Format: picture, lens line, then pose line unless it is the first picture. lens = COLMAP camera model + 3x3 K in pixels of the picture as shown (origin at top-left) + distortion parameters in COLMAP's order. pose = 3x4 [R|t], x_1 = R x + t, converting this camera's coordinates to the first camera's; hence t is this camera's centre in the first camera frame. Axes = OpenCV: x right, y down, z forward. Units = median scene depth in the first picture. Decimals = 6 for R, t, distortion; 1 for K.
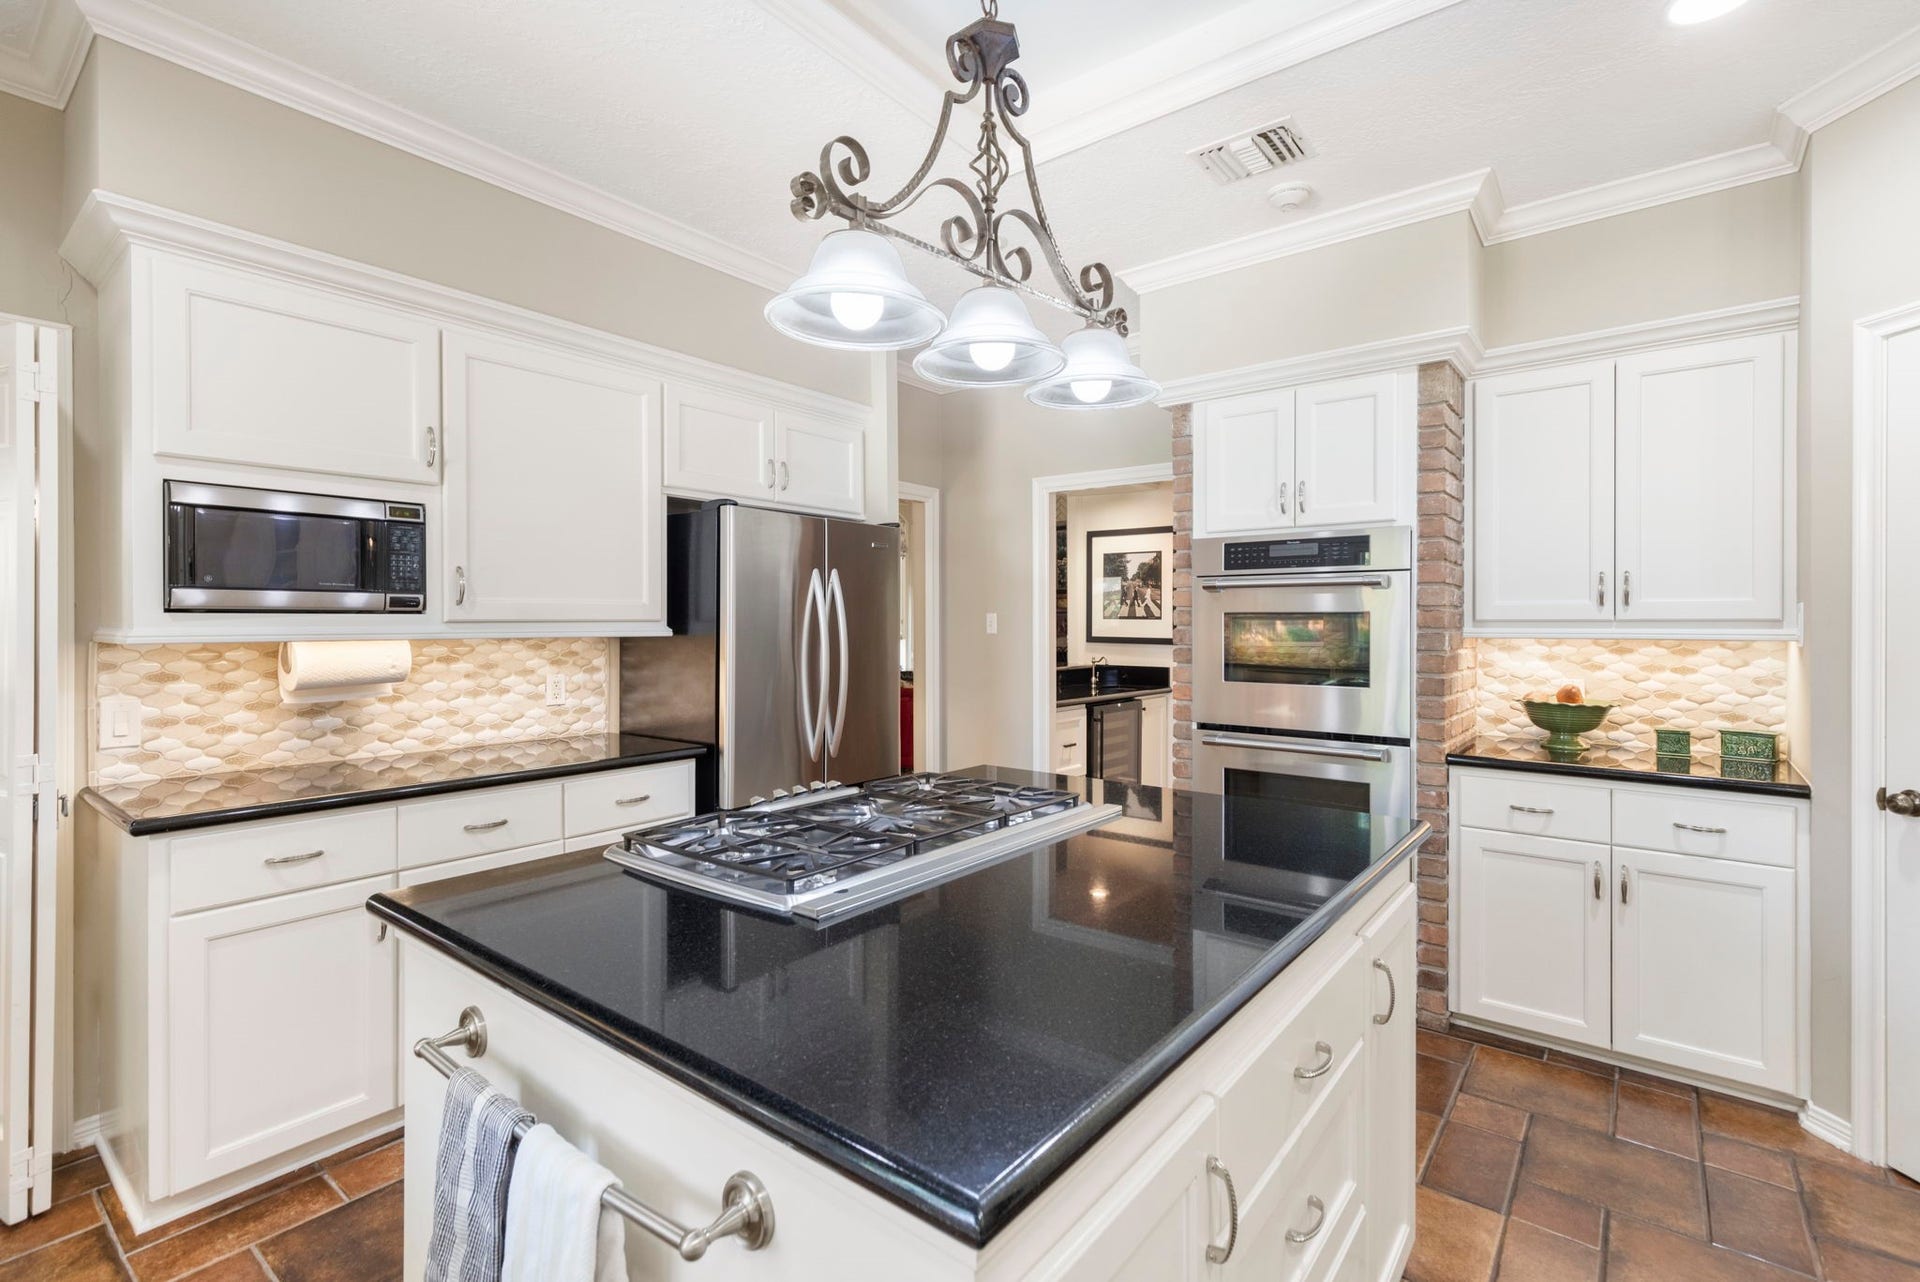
lens RADIAL K [[877.1, 0, 961.8], [0, 877.1, 618.6], [0, 0, 1]] dist [0.005540, -0.001028]
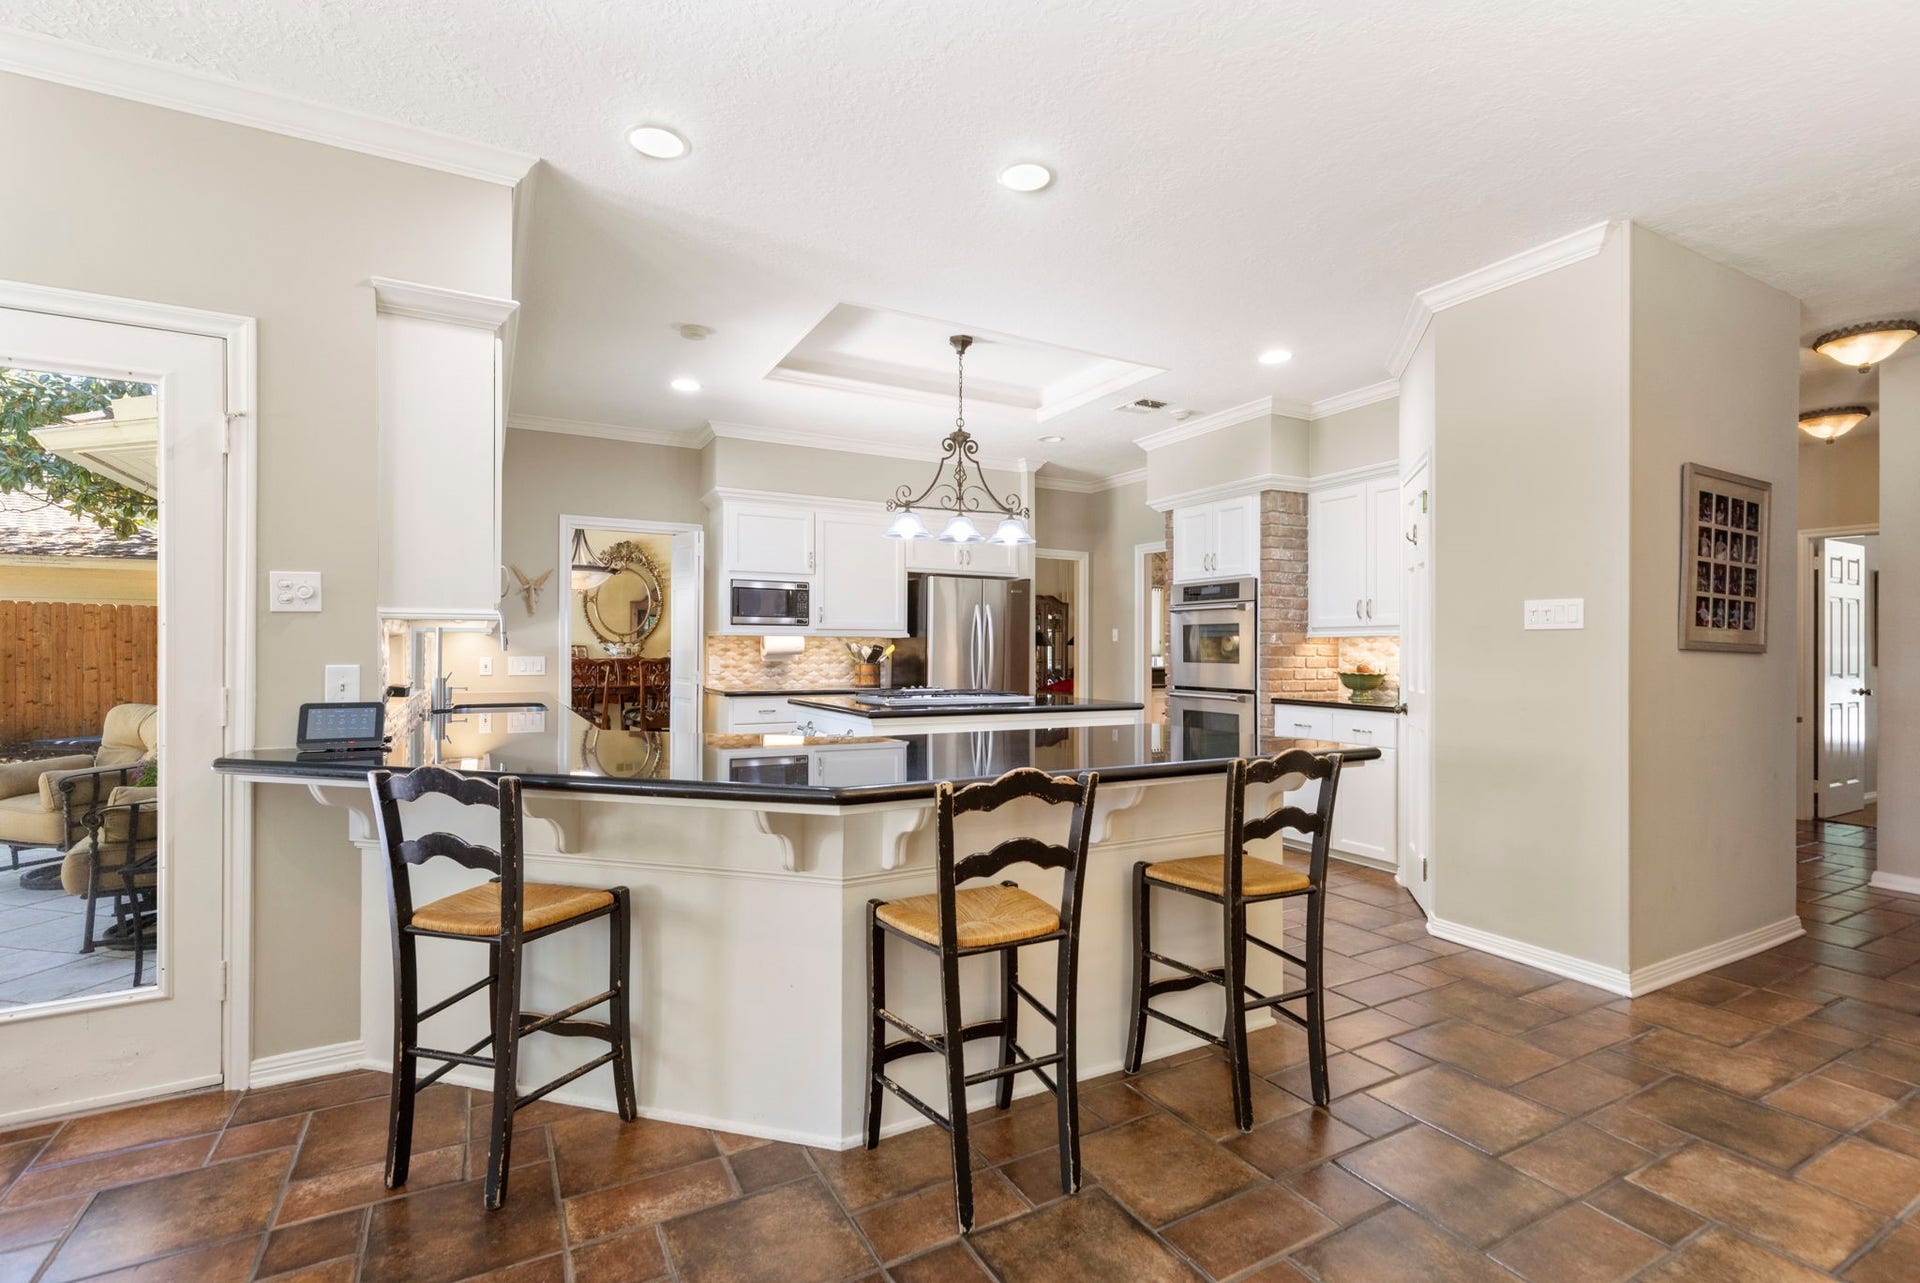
lens RADIAL K [[877.1, 0, 960.5], [0, 877.1, 646.2], [0, 0, 1]] dist [0.005540, -0.001028]
pose [[0.919851, 0.002383, -0.392262, 0.622873], [-0.003152, 0.999994, -0.001315, 0.043895], [0.392256, 0.002446, 0.919853, -0.917017]]
